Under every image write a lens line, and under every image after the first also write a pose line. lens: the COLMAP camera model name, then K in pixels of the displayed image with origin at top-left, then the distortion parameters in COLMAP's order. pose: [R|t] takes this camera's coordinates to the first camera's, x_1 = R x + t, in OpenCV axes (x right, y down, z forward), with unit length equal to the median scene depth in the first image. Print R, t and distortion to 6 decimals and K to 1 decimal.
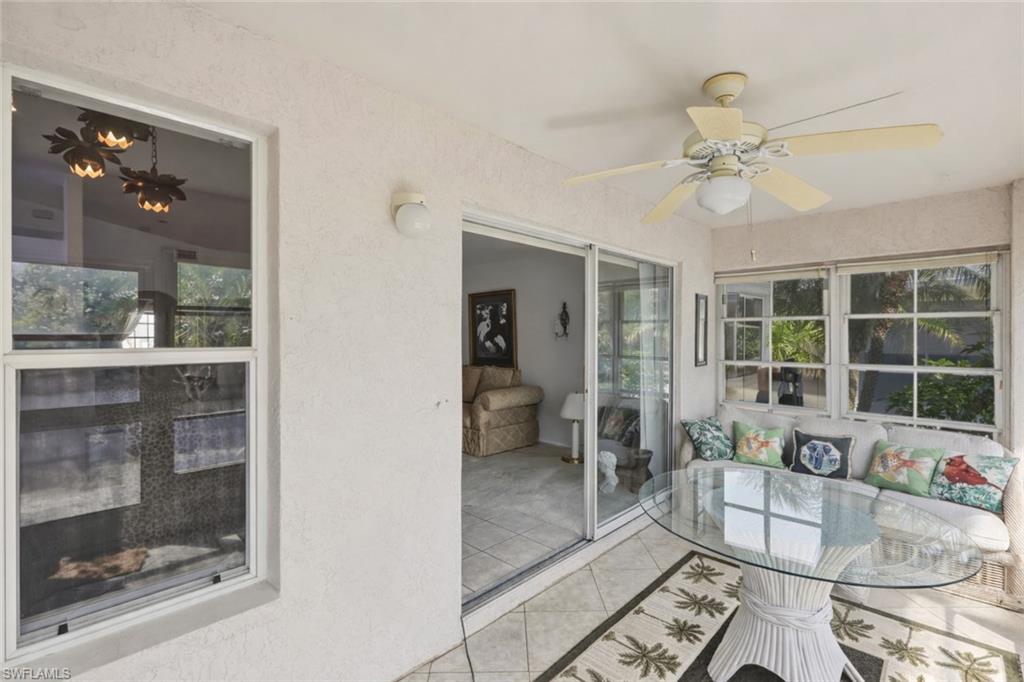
lens RADIAL K [[462.1, 0, 514.3], [0, 462.1, 345.3], [0, 0, 1]] dist [-0.001184, 0.002099]
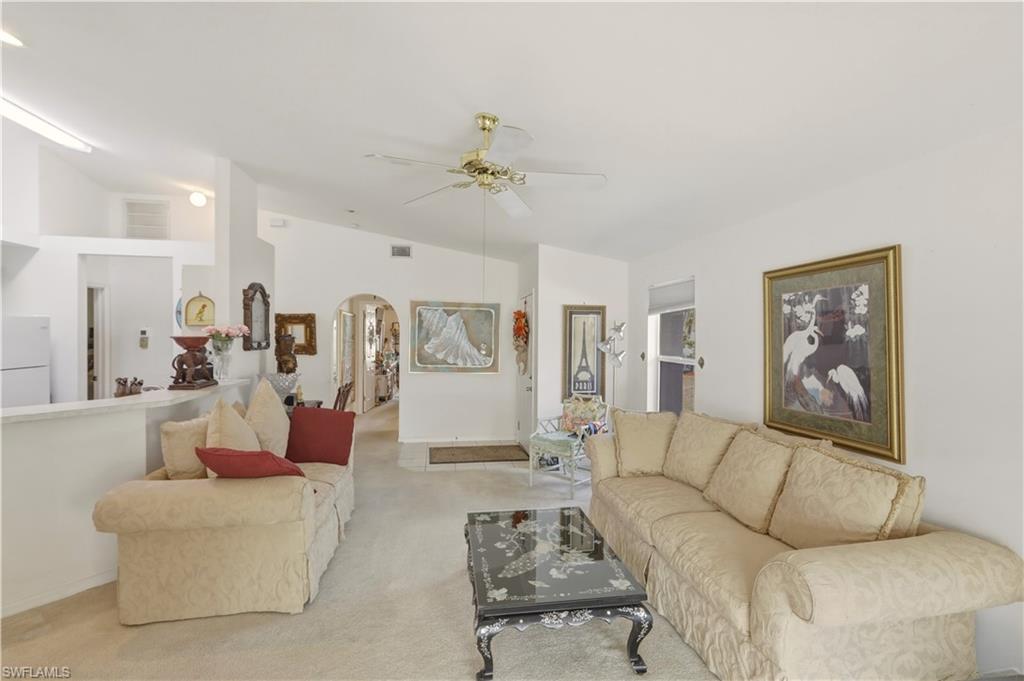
lens RADIAL K [[462.1, 0, 515.0], [0, 462.1, 335.7], [0, 0, 1]] dist [-0.001184, 0.002099]
pose [[0.807181, 0.007021, -0.590262, -0.026269], [-0.017771, 0.999765, -0.012410, -0.037527], [0.590036, 0.020507, 0.807117, 0.500692]]
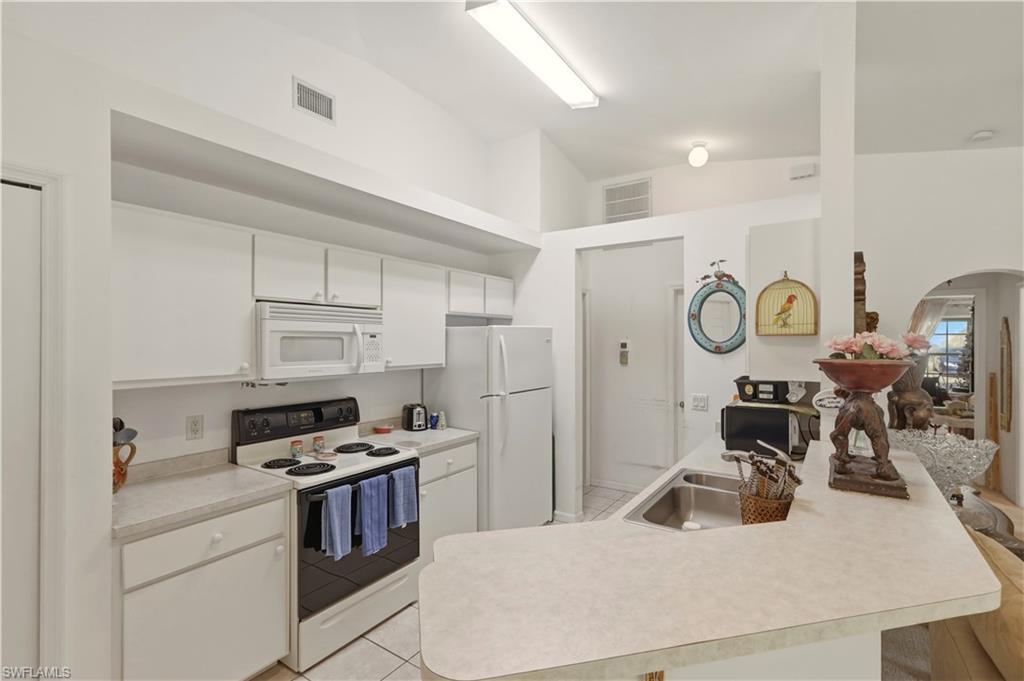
lens RADIAL K [[462.1, 0, 514.2], [0, 462.1, 342.3], [0, 0, 1]] dist [-0.001184, 0.002099]
pose [[0.168966, 0.001201, -0.985621, -0.461074], [-0.019454, 0.999809, -0.002117, -0.041964], [0.985430, 0.019532, 0.168957, 0.505587]]
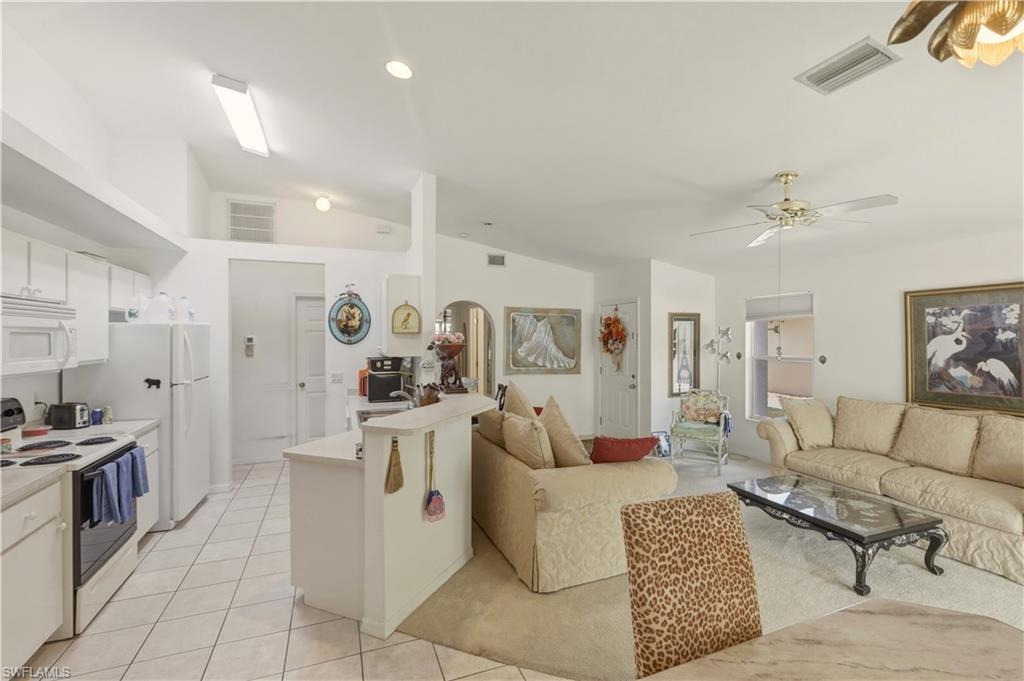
lens RADIAL K [[462.1, 0, 520.5], [0, 462.1, 338.3], [0, 0, 1]] dist [-0.001184, 0.002099]
pose [[0.912266, 0.000452, -0.409599, -0.339131], [-0.006285, 0.999897, -0.012895, -0.036679], [0.409551, 0.014338, 0.912174, 0.215651]]
